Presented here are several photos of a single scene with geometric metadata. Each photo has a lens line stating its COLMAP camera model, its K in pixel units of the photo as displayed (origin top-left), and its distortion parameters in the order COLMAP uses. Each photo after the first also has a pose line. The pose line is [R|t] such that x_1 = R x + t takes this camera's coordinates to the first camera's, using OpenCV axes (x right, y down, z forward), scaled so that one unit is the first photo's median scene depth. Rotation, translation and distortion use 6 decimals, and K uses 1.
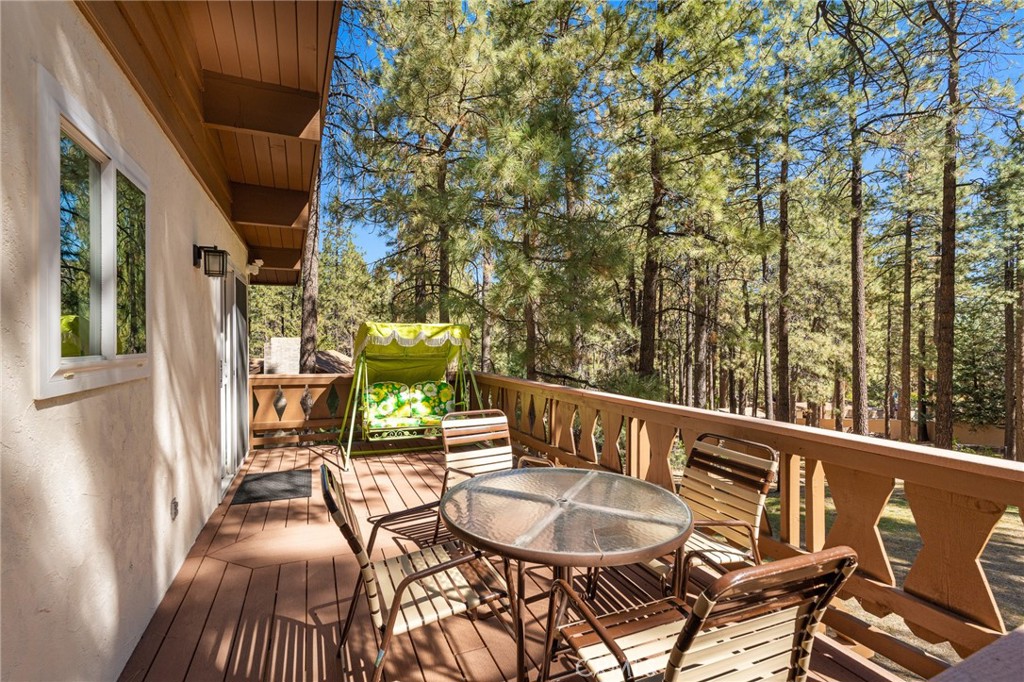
lens RADIAL K [[450.7, 0, 507.6], [0, 450.7, 344.5], [0, 0, 1]] dist [-0.000539, 0.000351]
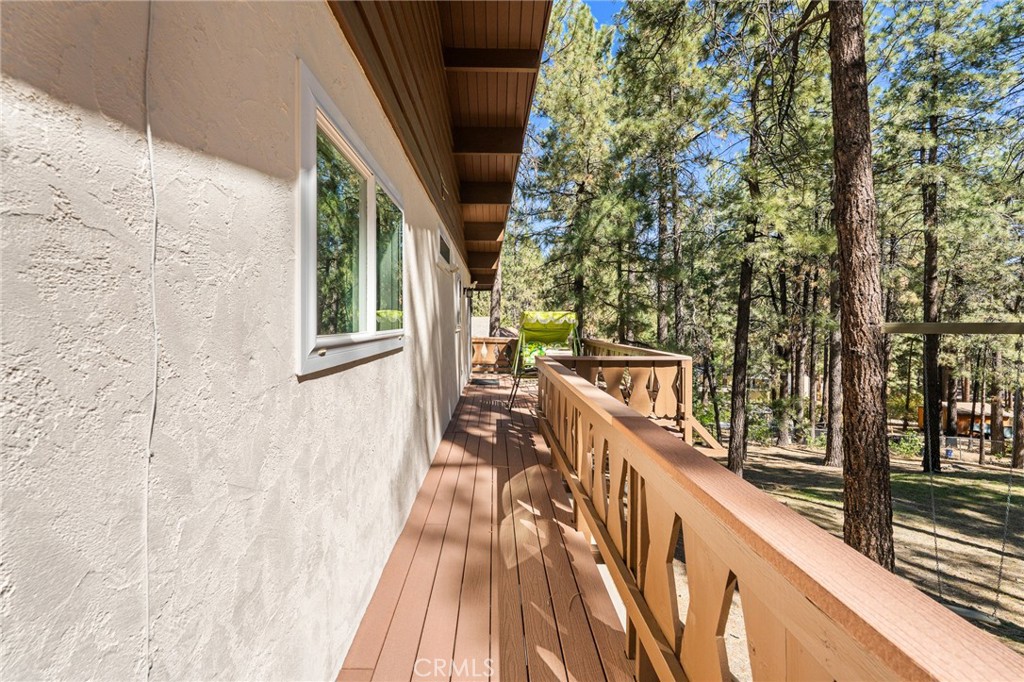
lens RADIAL K [[458.5, 0, 510.7], [0, 458.5, 336.9], [0, 0, 1]] dist [-0.000717, 0.000089]
pose [[0.931037, 0.018721, -0.364444, 0.238433], [-0.008043, 0.999493, 0.030796, 0.000081], [0.364836, -0.025741, 0.930716, -0.586825]]
